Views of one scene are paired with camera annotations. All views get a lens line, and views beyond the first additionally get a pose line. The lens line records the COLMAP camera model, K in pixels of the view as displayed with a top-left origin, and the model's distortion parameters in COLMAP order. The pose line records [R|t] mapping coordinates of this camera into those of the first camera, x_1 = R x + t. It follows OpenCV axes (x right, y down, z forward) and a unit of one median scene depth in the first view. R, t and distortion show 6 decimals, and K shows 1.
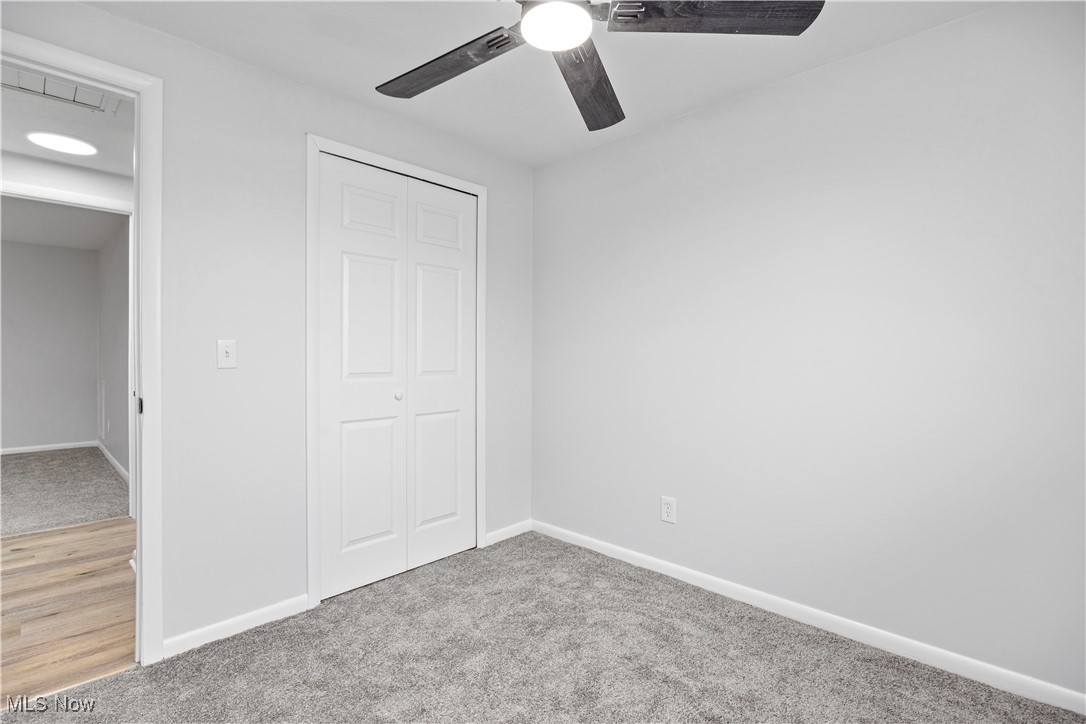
lens RADIAL K [[502.2, 0, 542.5], [0, 502.2, 352.6], [0, 0, 1]] dist [-0.002475, -0.000016]
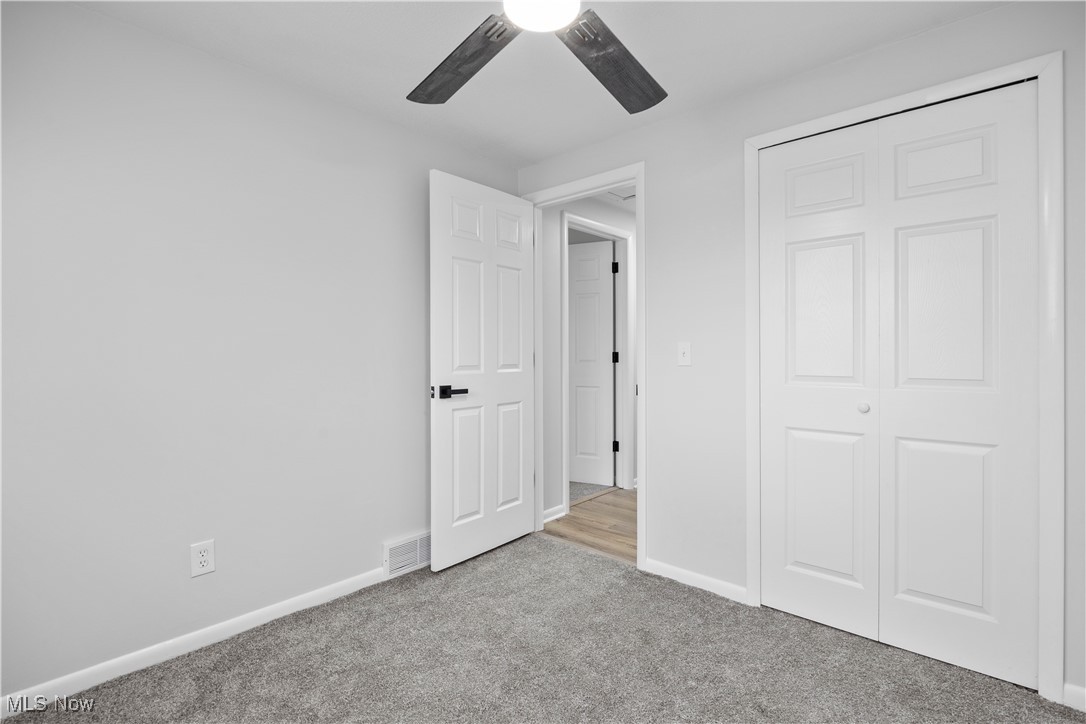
lens RADIAL K [[502.2, 0, 542.5], [0, 502.2, 352.6], [0, 0, 1]] dist [-0.002475, -0.000016]
pose [[0.052210, -0.006082, -0.998618, 0.537515], [0.004649, 0.999972, -0.005847, 0.002623], [0.998625, -0.004337, 0.052237, 0.533996]]
